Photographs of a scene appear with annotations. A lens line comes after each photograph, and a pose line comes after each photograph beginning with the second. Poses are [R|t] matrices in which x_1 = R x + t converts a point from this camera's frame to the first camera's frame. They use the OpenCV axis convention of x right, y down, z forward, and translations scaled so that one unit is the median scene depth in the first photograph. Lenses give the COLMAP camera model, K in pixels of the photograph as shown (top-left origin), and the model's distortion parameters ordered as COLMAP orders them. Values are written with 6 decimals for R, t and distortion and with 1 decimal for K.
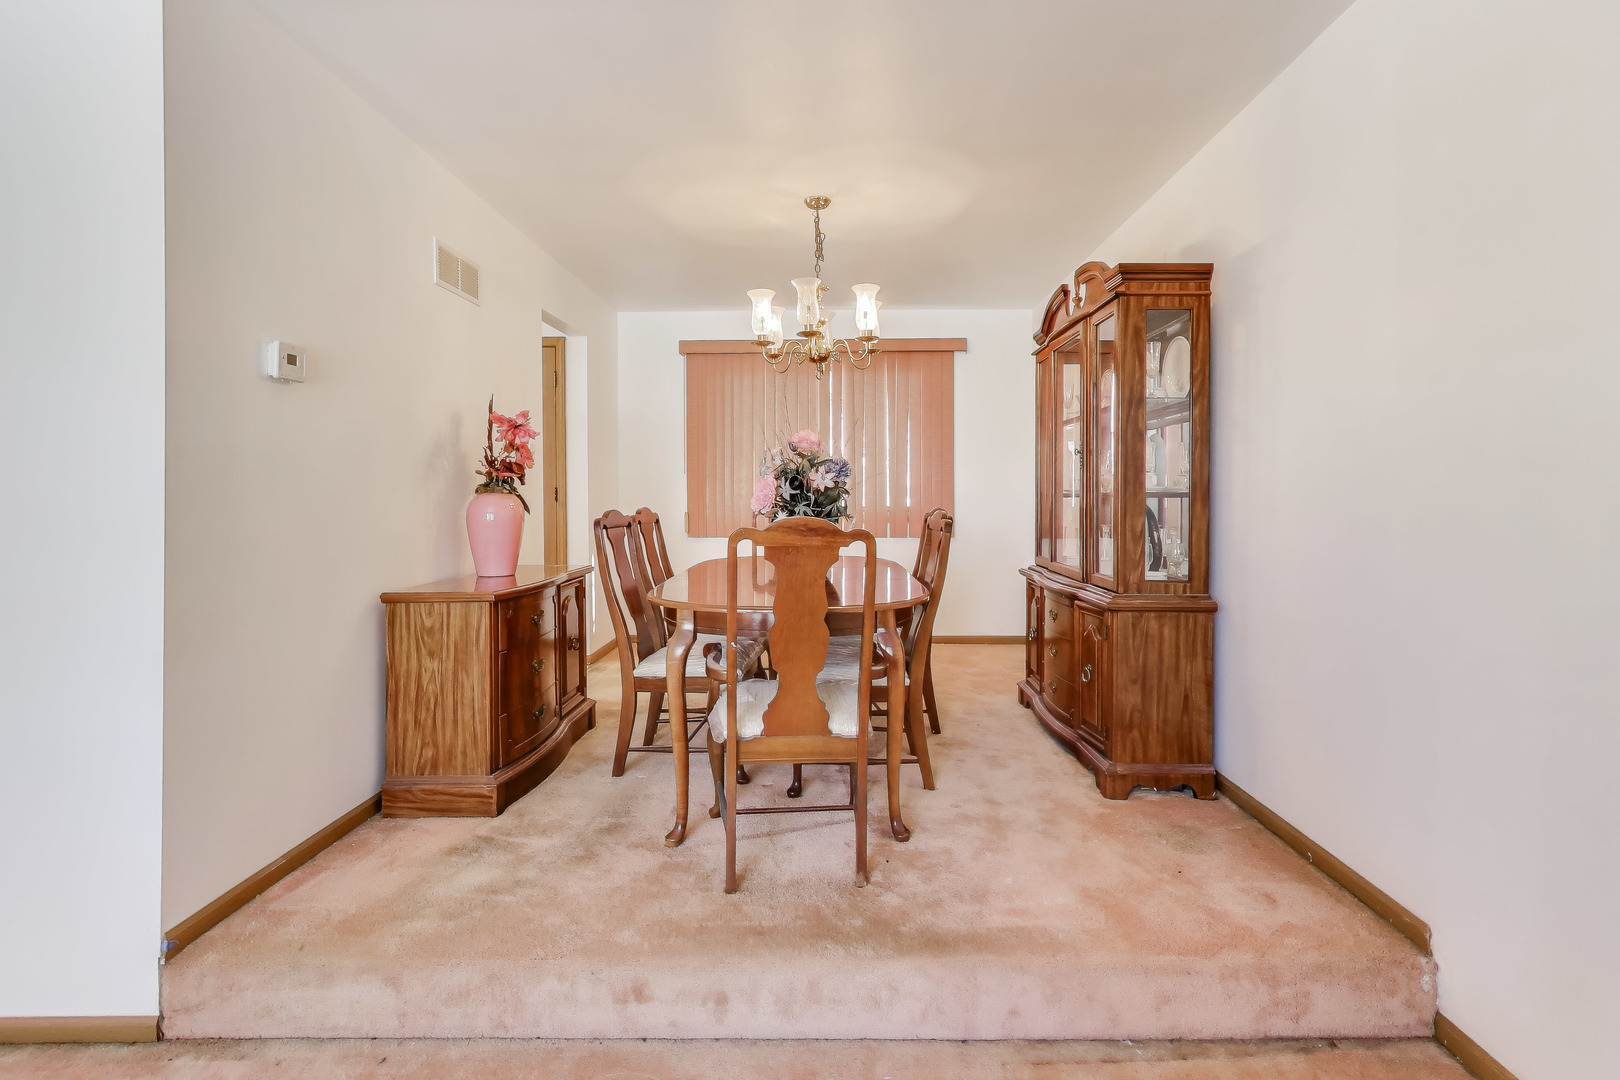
lens RADIAL K [[763.5, 0, 832.4], [0, 763.5, 502.6], [0, 0, 1]] dist [-0.004679, 0.000139]
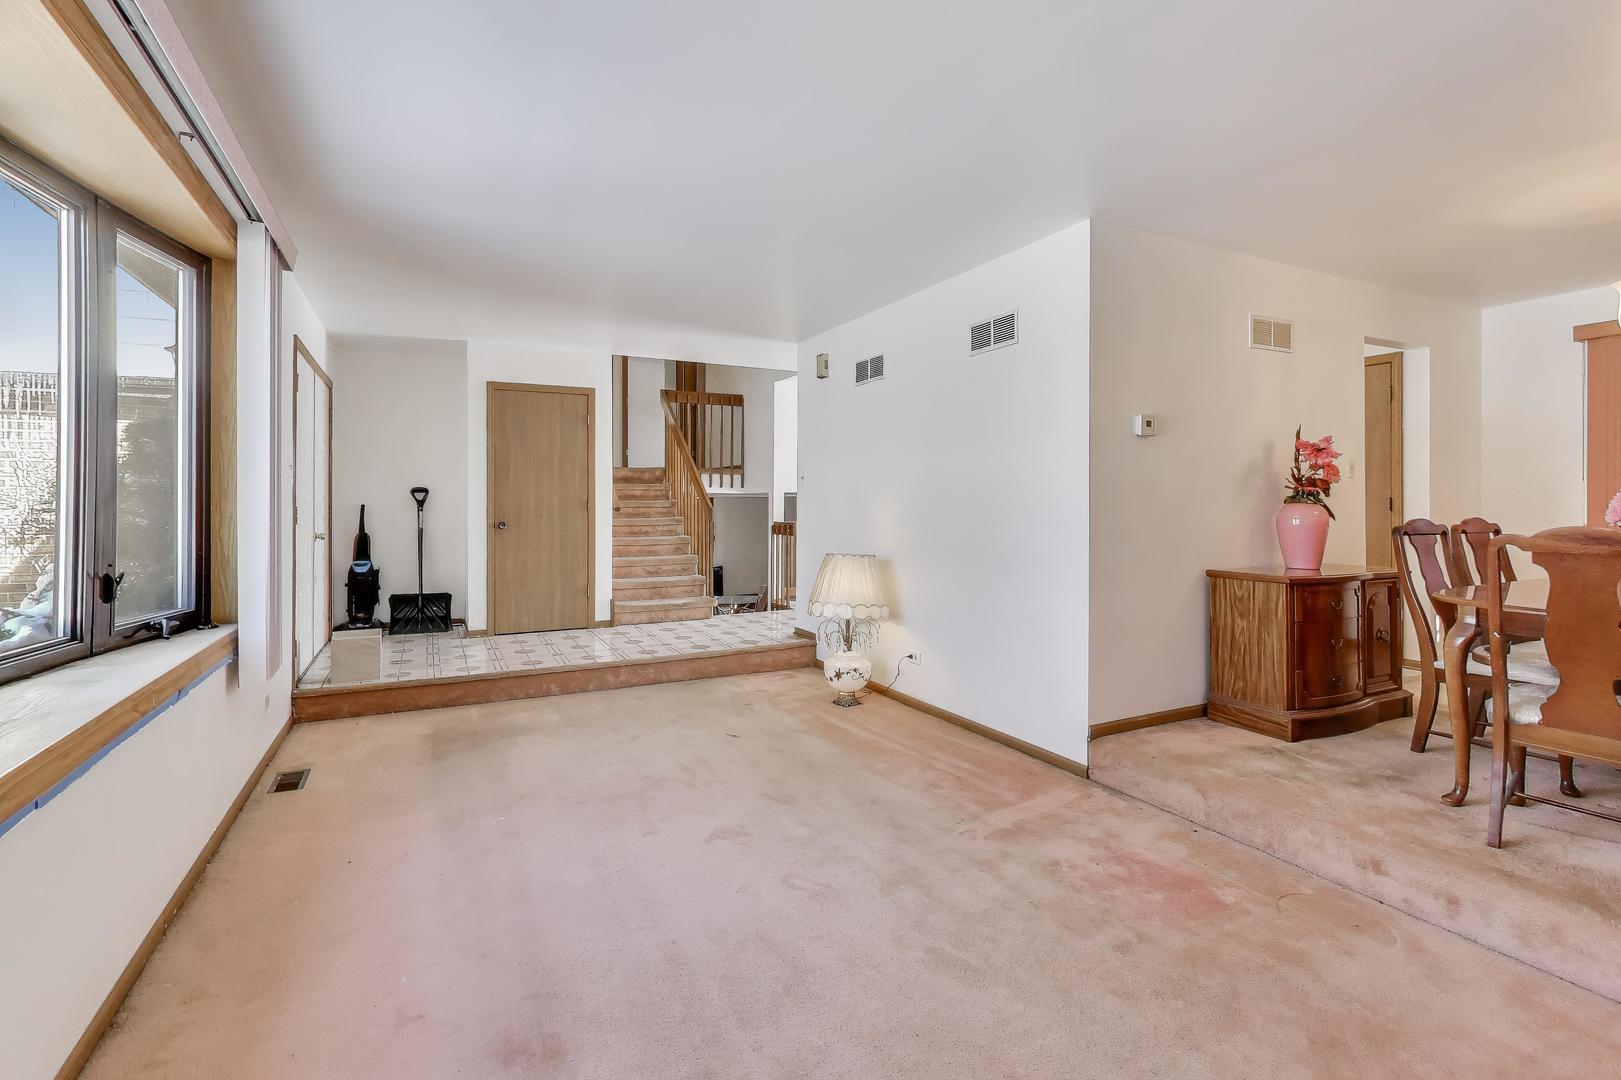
lens RADIAL K [[696.5, 0, 779.2], [0, 696.5, 476.7], [0, 0, 1]] dist [-0.002043, -0.000327]
pose [[0.428159, -0.033990, -0.903064, 0.297361], [-0.011650, 0.999002, -0.043124, 0.004147], [0.903628, 0.028985, 0.427335, -0.359123]]
